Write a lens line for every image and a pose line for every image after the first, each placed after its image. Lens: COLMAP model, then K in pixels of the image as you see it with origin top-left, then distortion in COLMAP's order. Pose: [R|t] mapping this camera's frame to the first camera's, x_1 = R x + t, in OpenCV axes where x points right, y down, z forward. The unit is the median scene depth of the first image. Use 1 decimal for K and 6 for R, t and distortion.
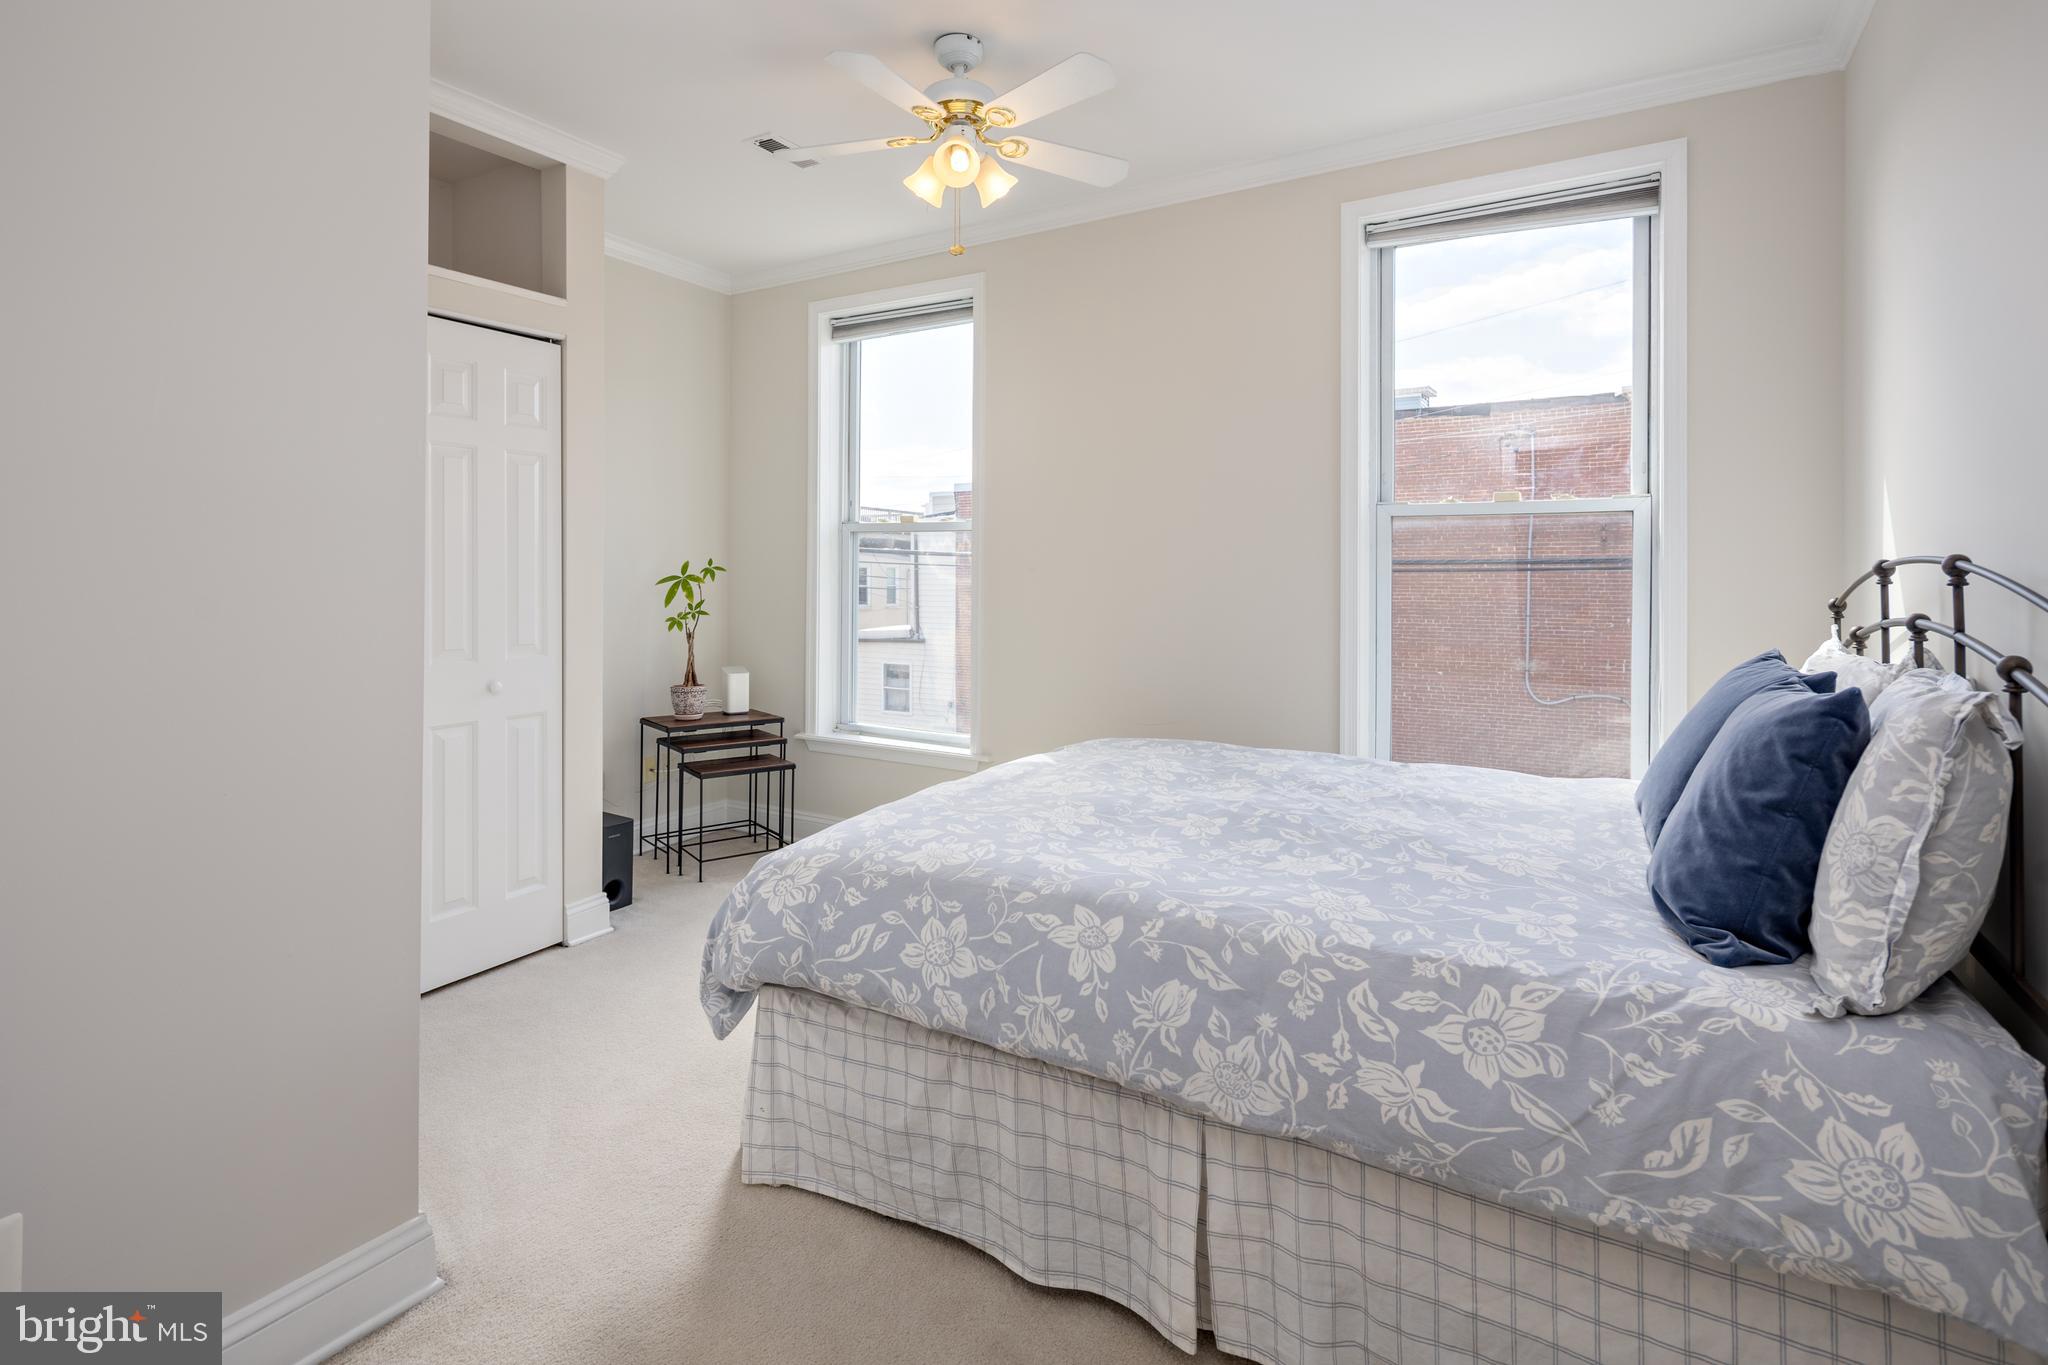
lens RADIAL K [[1008.1, 0, 1016.6], [0, 1008.1, 571.9], [0, 0, 1]] dist [-0.001550, -0.000931]
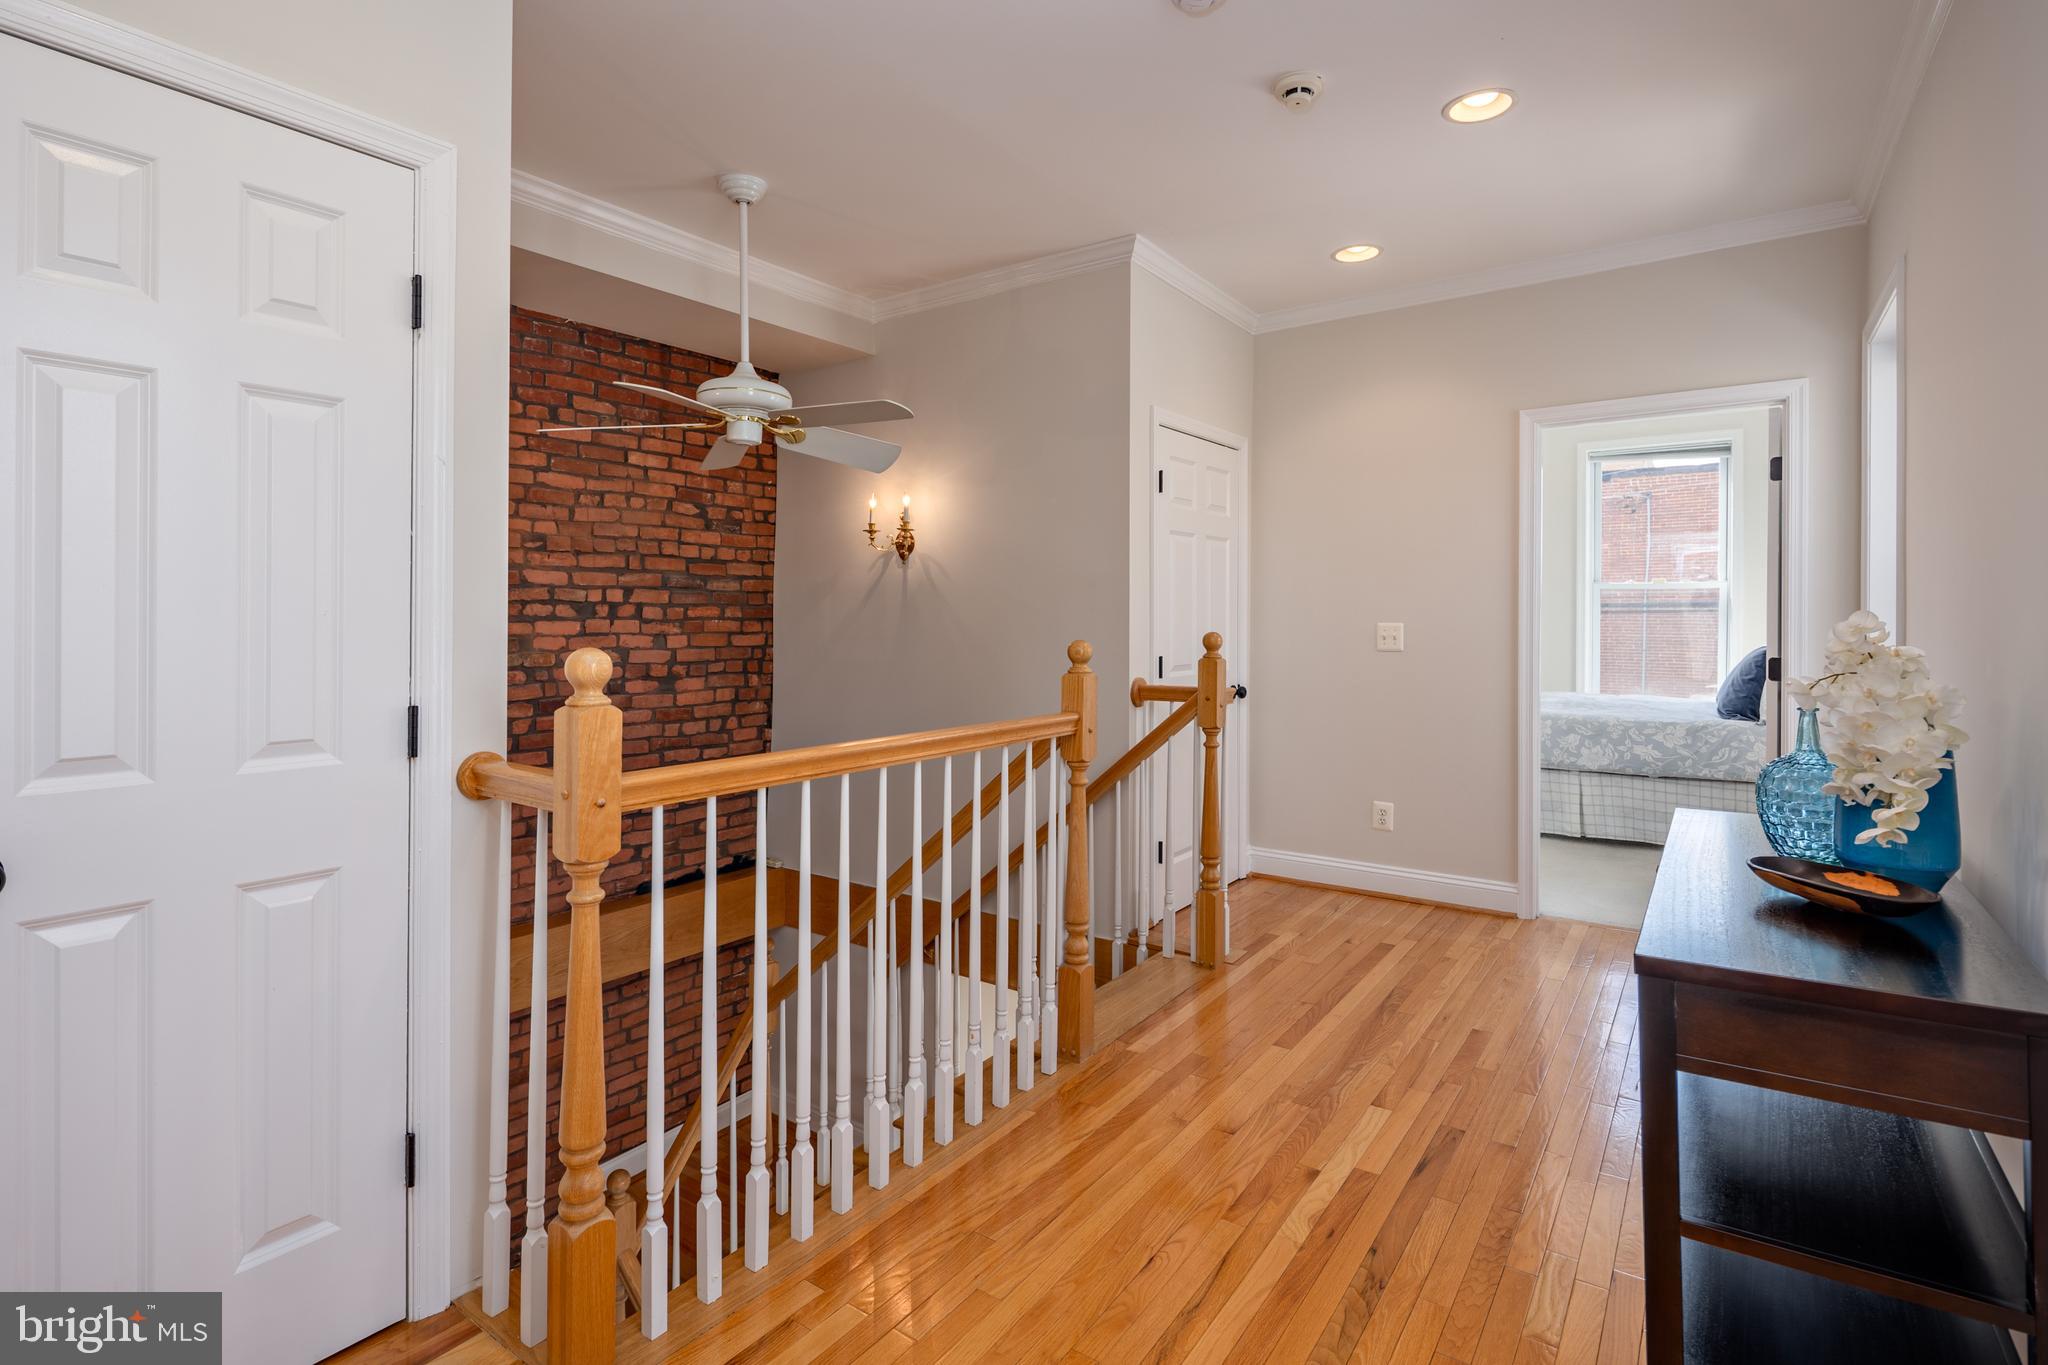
lens RADIAL K [[993.9, 0, 1013.2], [0, 993.9, 621.9], [0, 0, 1]] dist [-0.002538, -0.000449]
pose [[0.995955, -0.001875, -0.089839, -1.633795], [0.002733, 0.999952, 0.009427, -0.020977], [0.089817, -0.009634, 0.995912, -2.897357]]
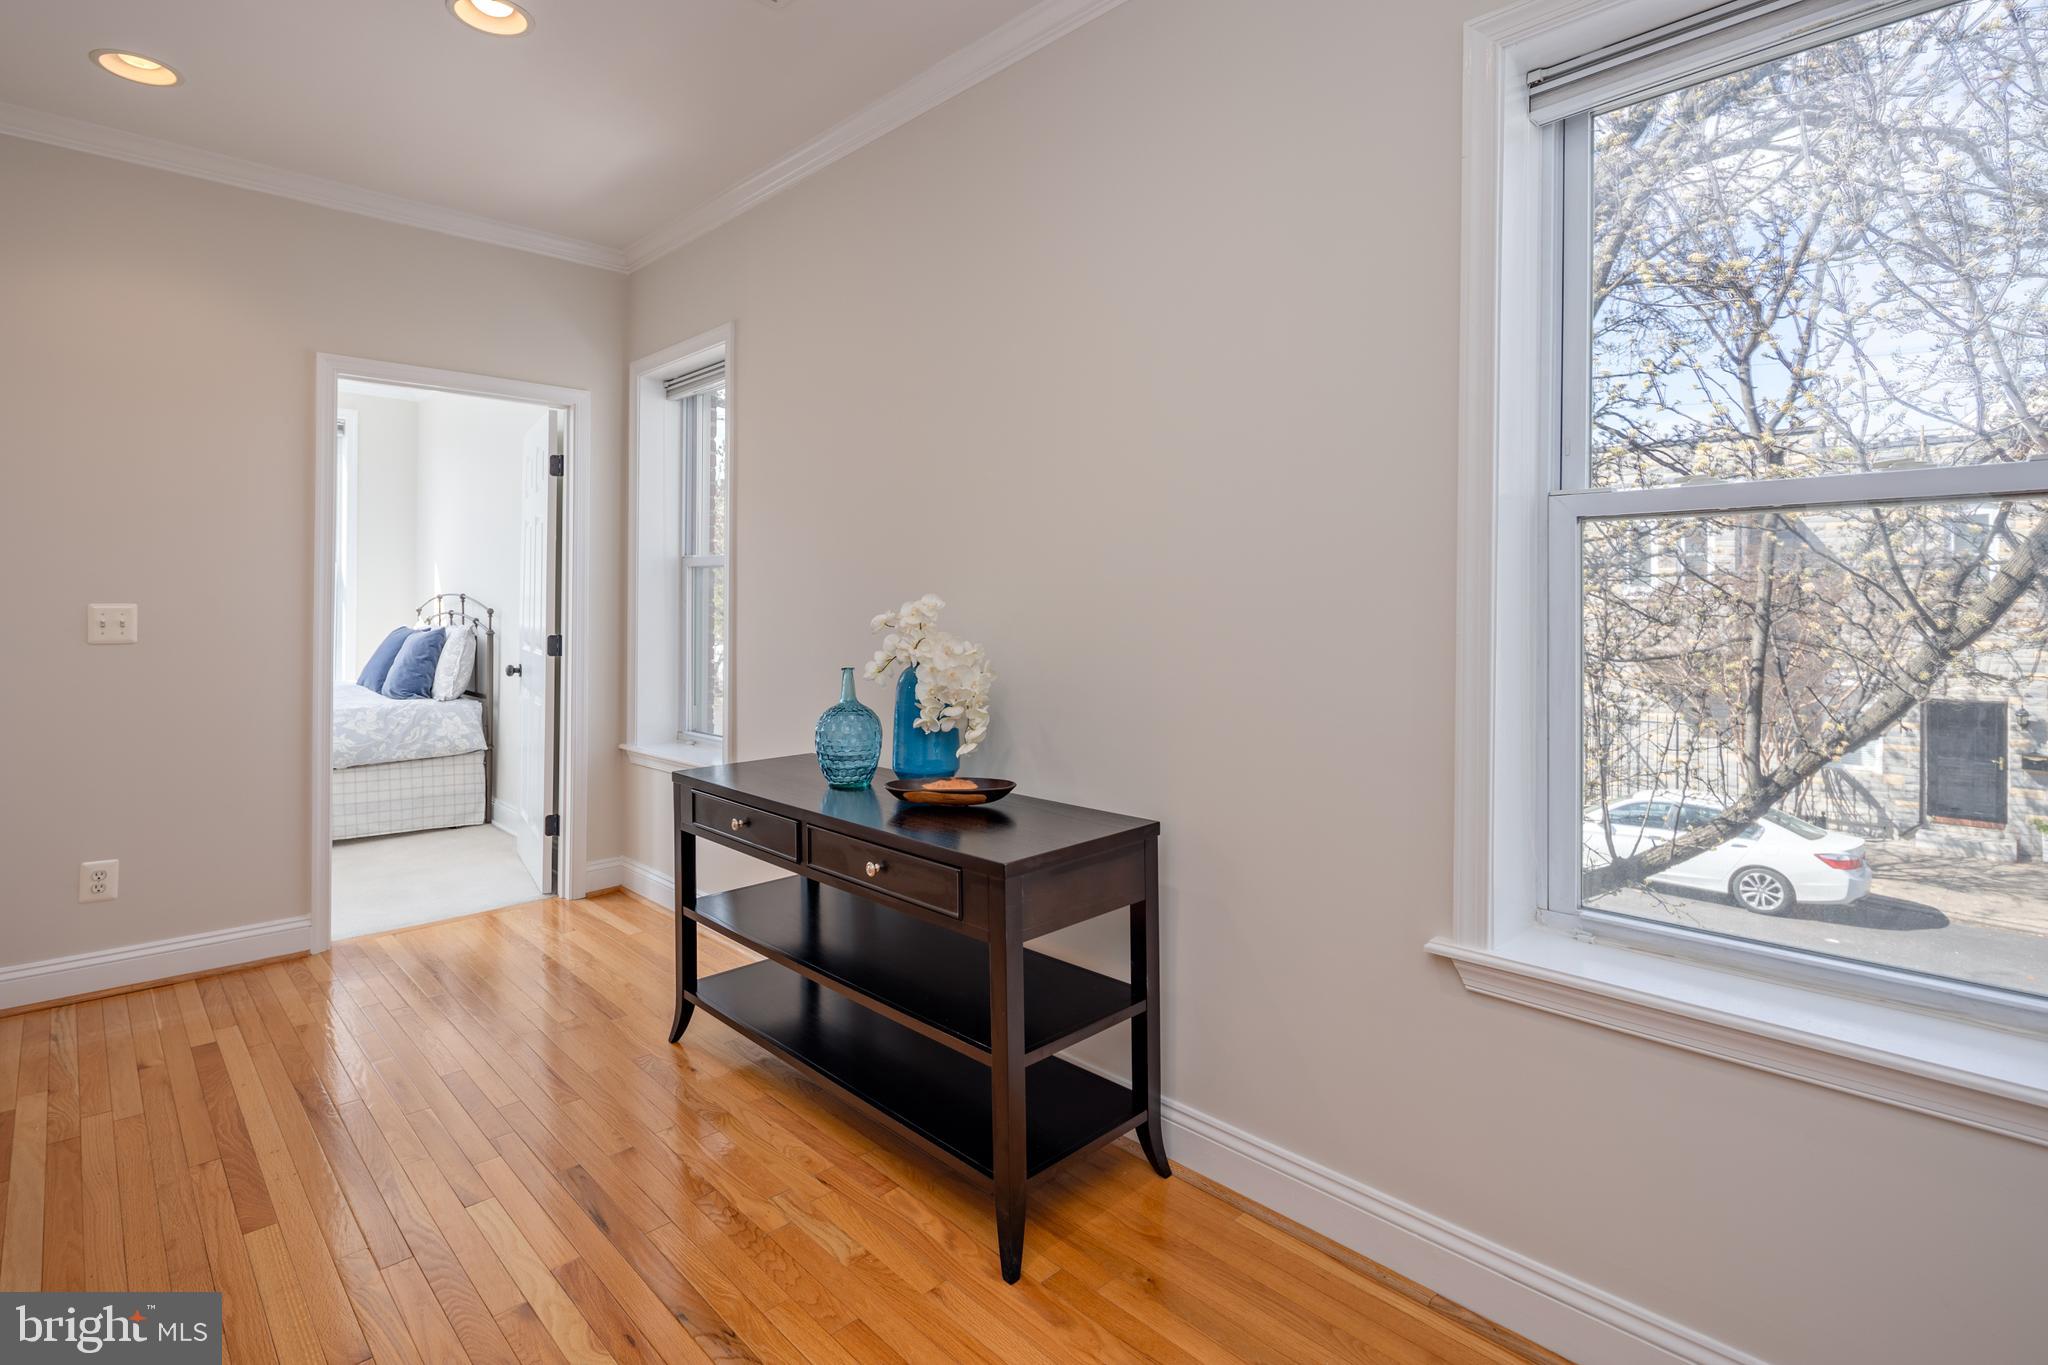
lens RADIAL K [[995.9, 0, 1017.6], [0, 995.9, 612.9], [0, 0, 1]] dist [-0.001567, -0.000870]
pose [[0.269263, -0.009834, 0.963017, -2.305177], [-0.009387, 0.999874, 0.012835, -0.011821], [-0.963021, -0.012496, 0.269136, -2.207303]]
